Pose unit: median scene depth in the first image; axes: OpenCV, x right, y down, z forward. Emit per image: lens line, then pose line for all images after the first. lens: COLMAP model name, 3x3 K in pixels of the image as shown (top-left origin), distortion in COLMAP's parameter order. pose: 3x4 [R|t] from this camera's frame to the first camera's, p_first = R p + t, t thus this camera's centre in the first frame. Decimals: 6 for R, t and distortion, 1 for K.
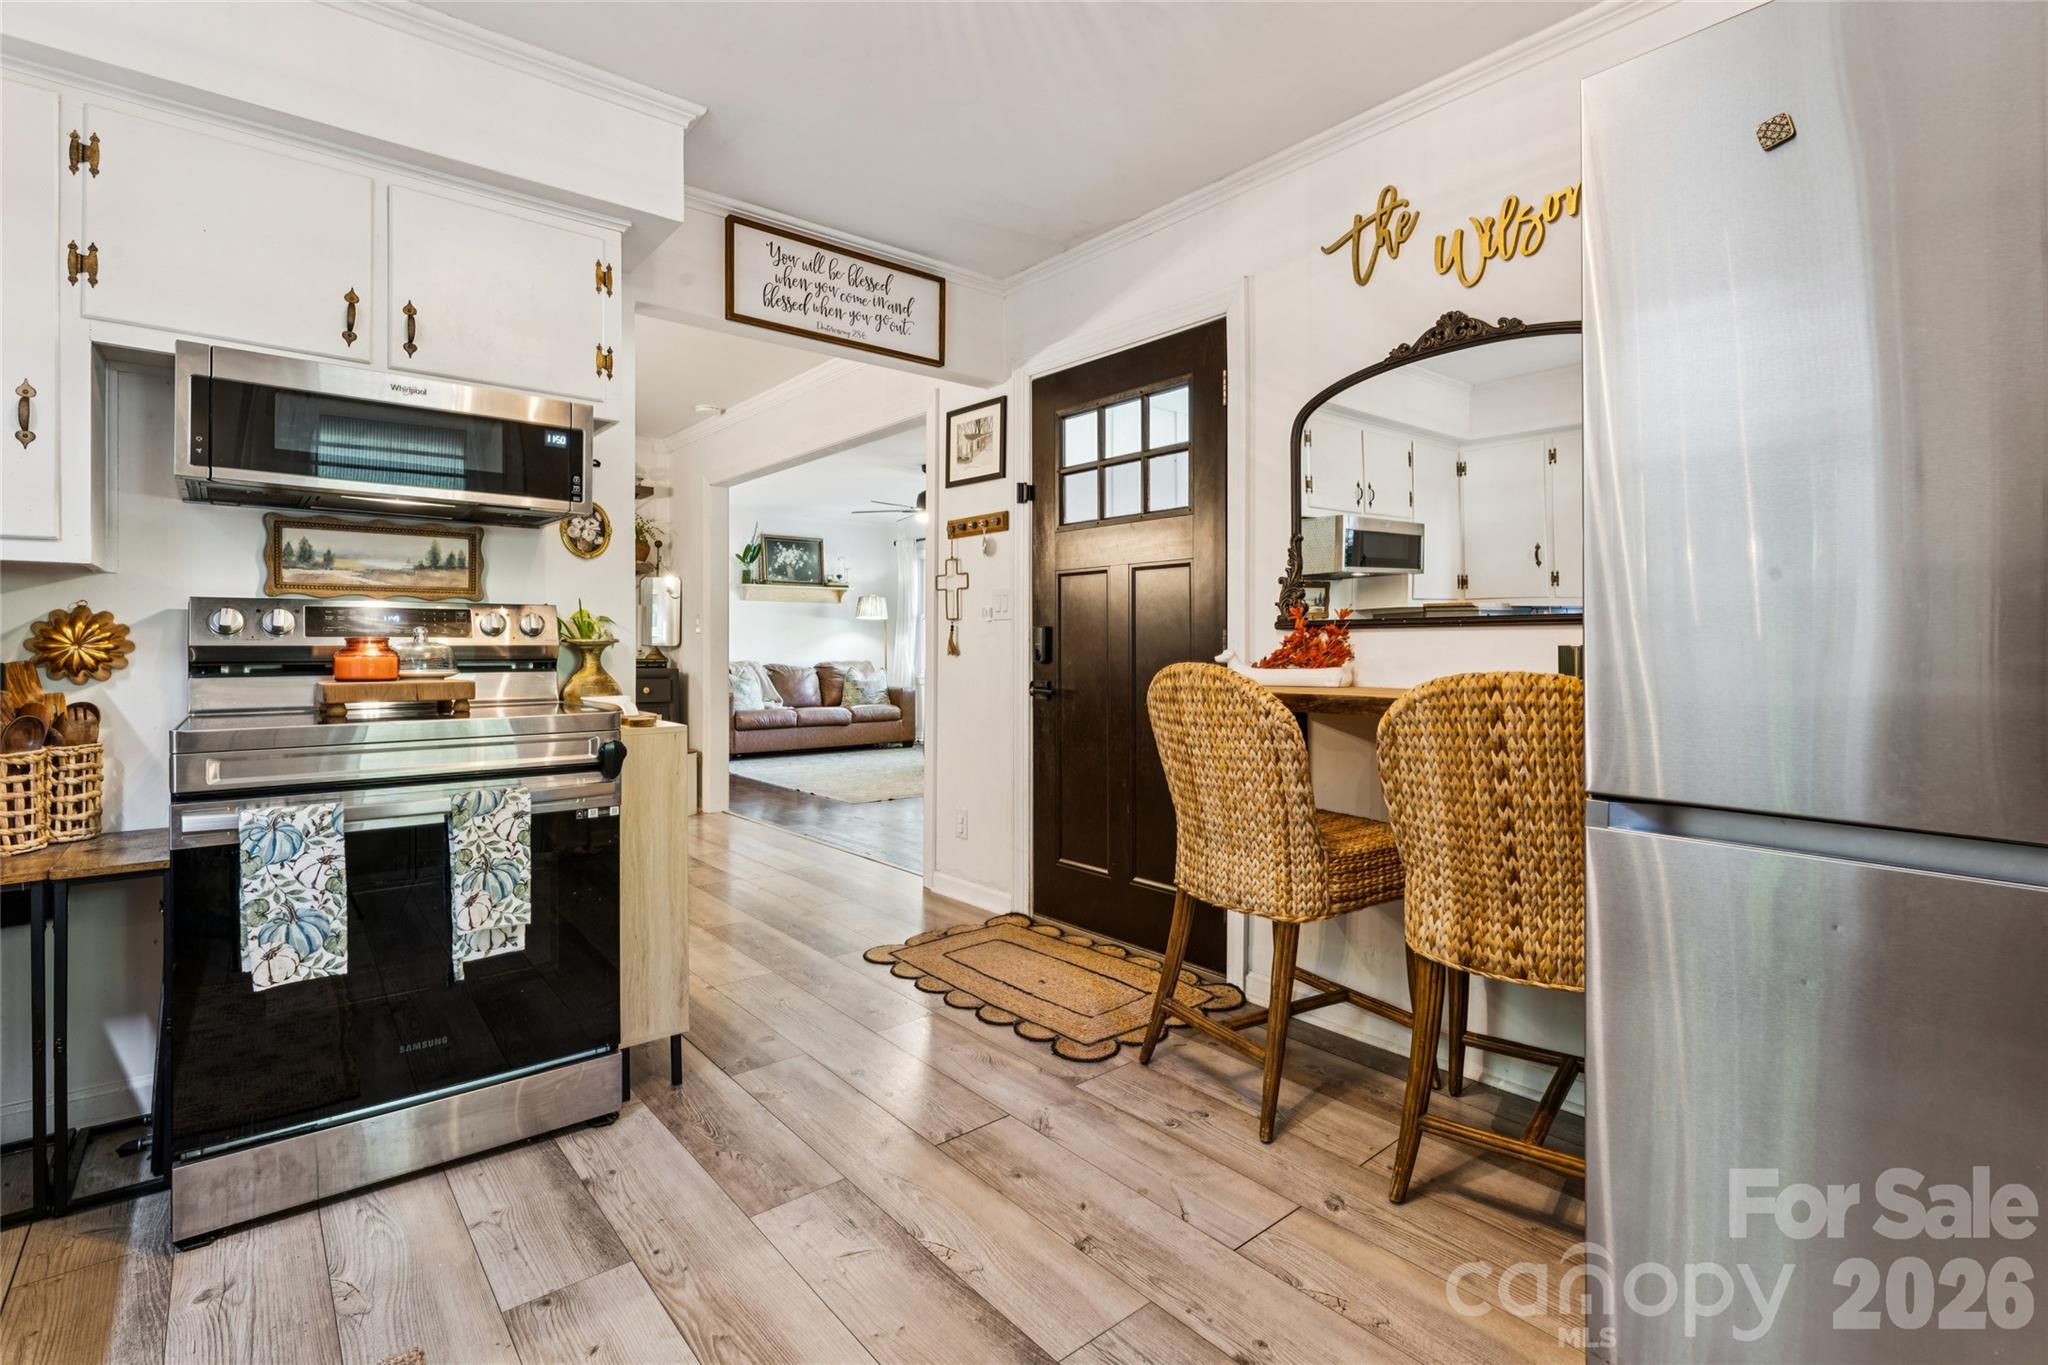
lens RADIAL K [[953.0, 0, 1023.4], [0, 953.0, 643.4], [0, 0, 1]] dist [-0.000600, -0.000052]
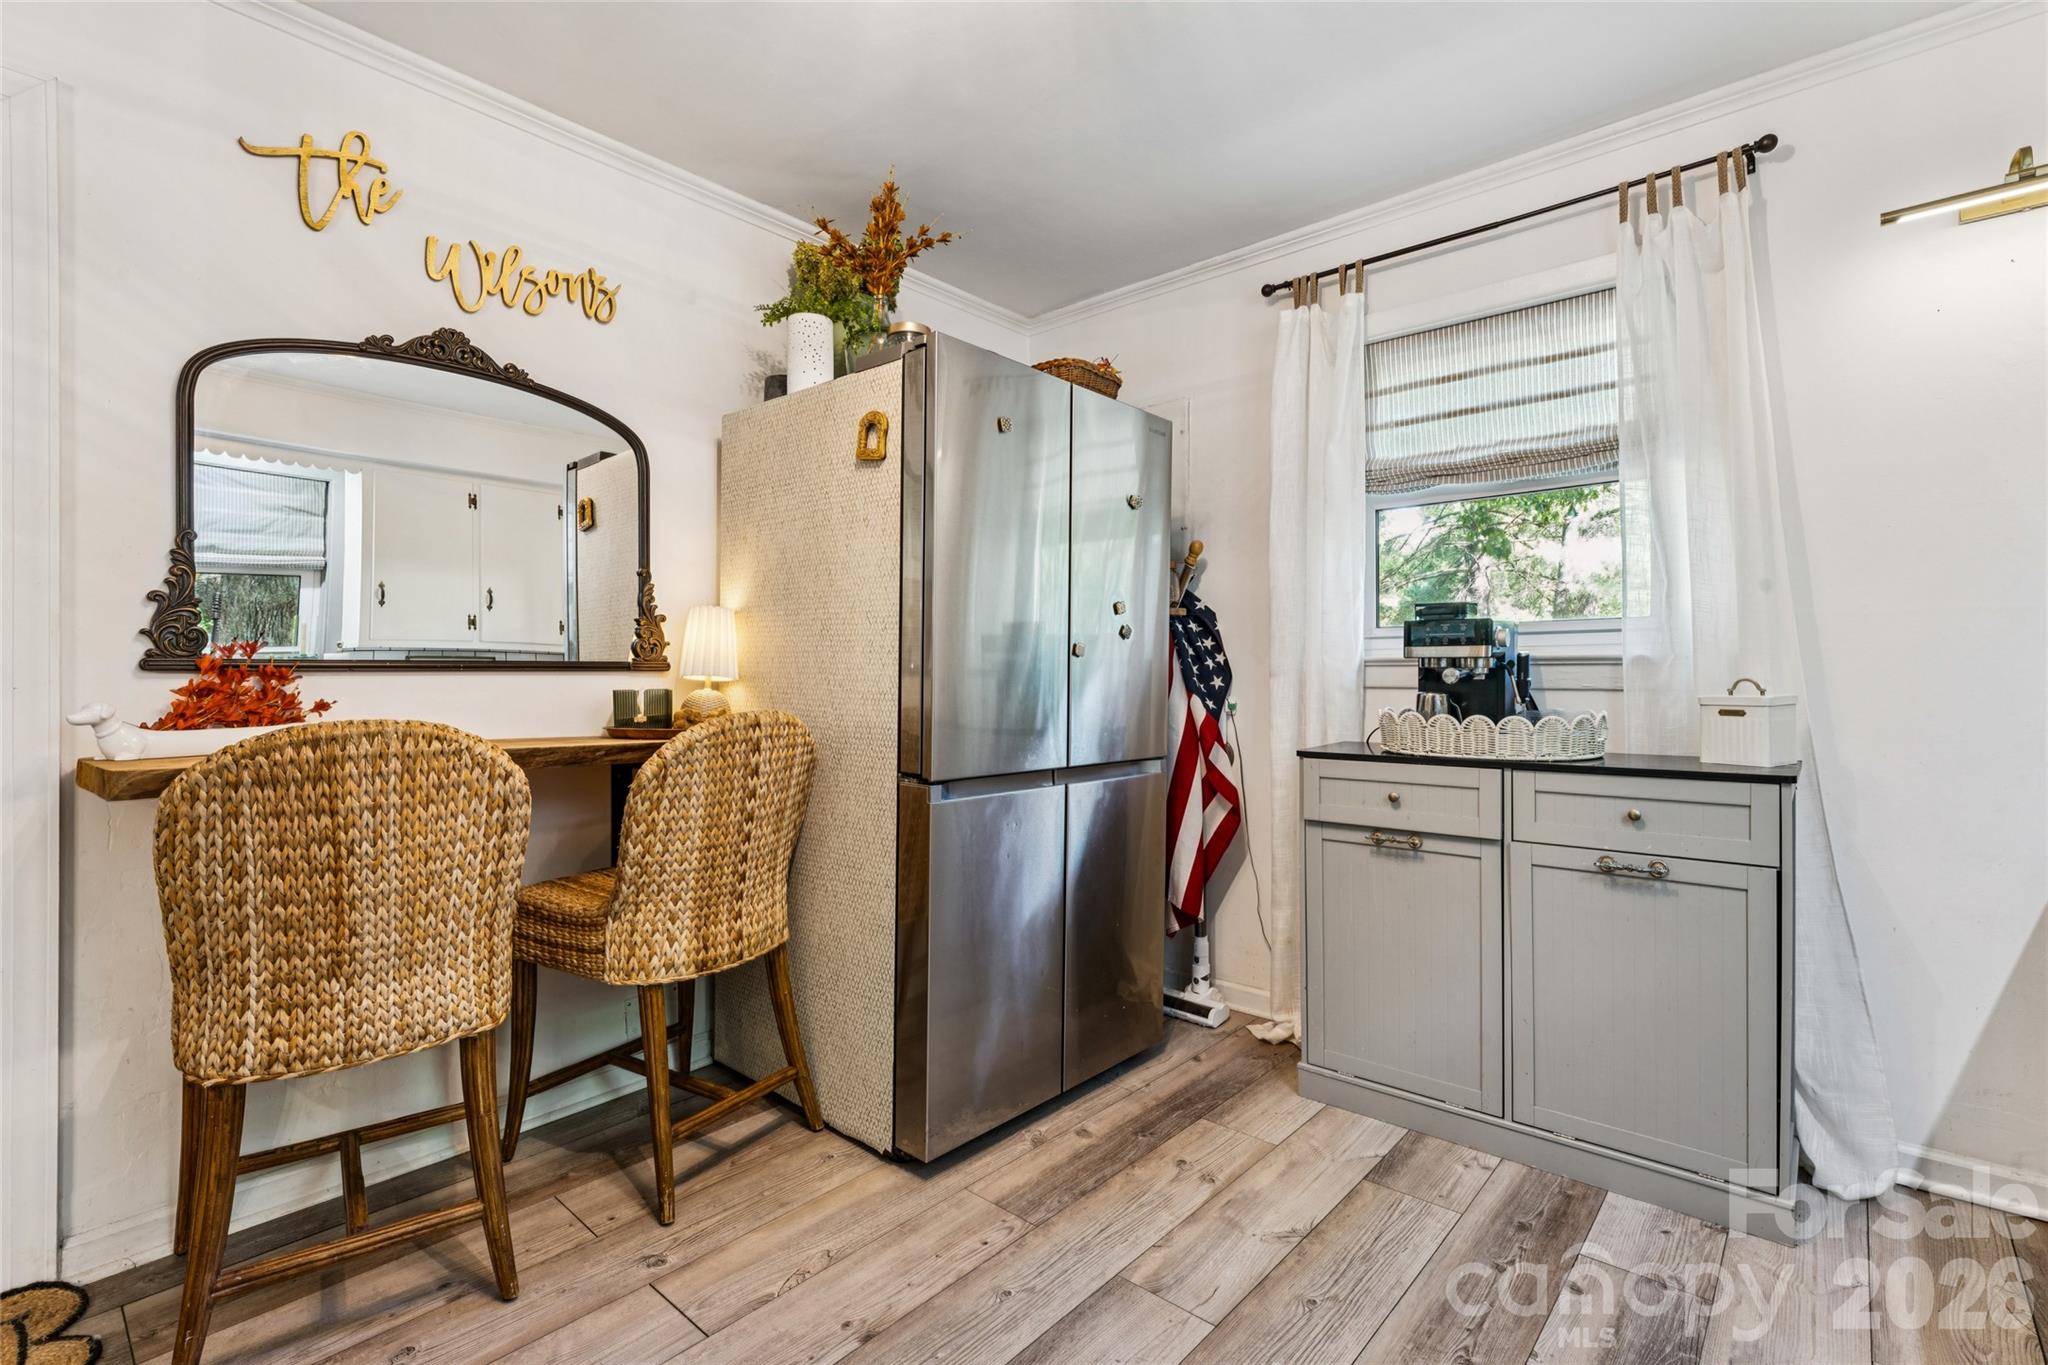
lens RADIAL K [[933.4, 0, 1029.3], [0, 933.4, 675.9], [0, 0, 1]] dist [-0.001420, -0.001060]
pose [[-0.153589, 0.004967, 0.988122, -0.131820], [0.004700, 0.999980, -0.004296, -0.001575], [-0.988124, 0.003985, -0.153610, 0.147391]]
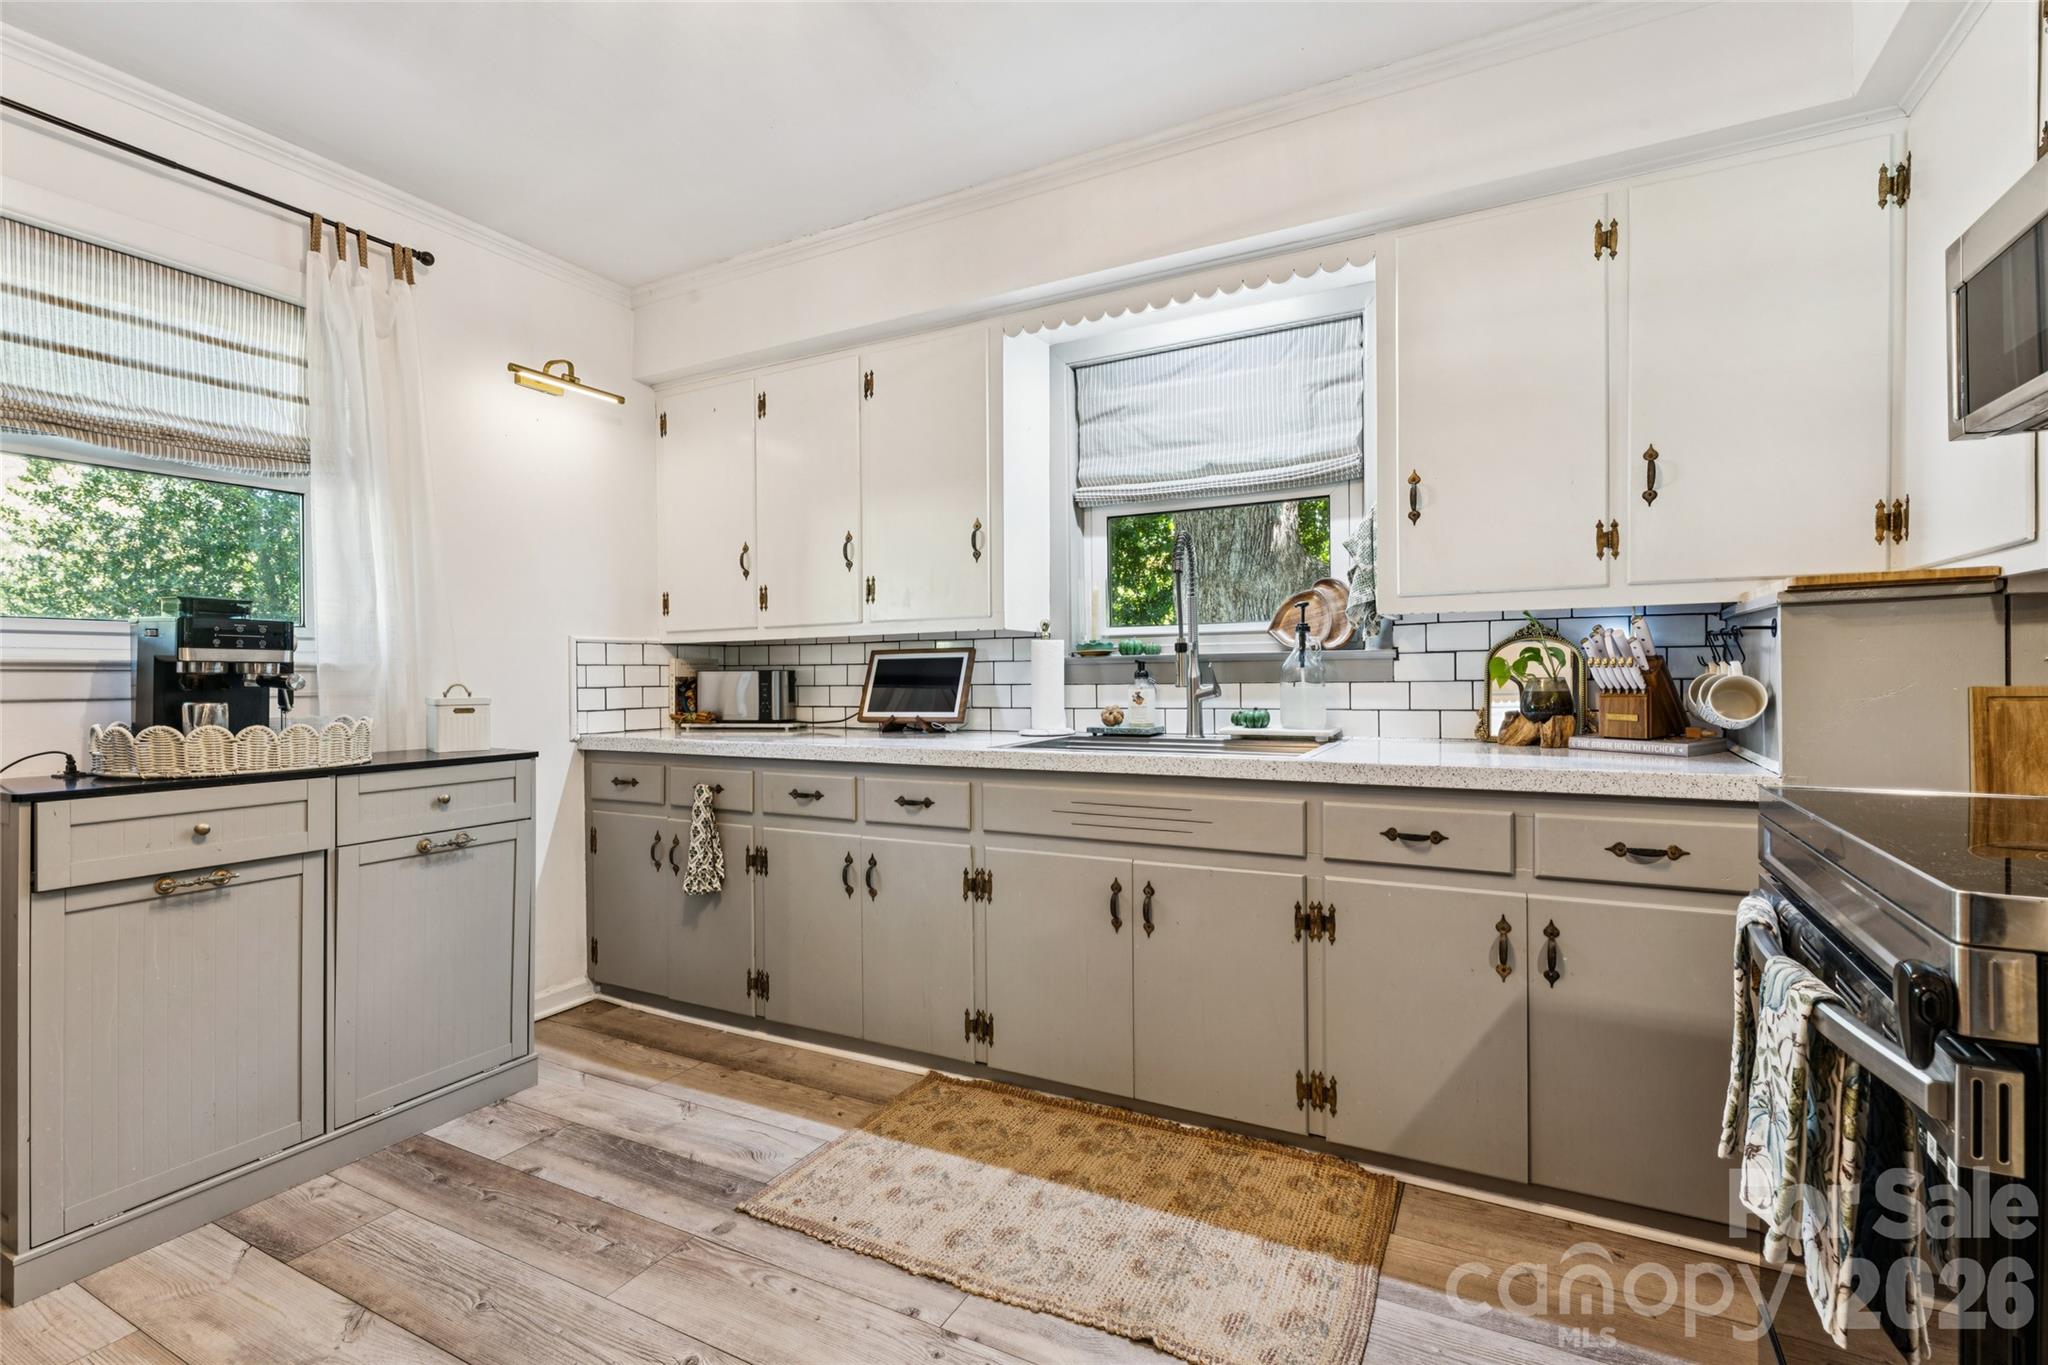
lens RADIAL K [[946.5, 0, 1027.0], [0, 946.5, 676.0], [0, 0, 1]] dist [0.004036, 0.000928]
pose [[-0.924770, 0.011044, -0.380367, 0.002846], [0.010647, 0.999938, 0.003149, -0.002465], [0.380378, -0.001138, -0.924830, 0.270608]]
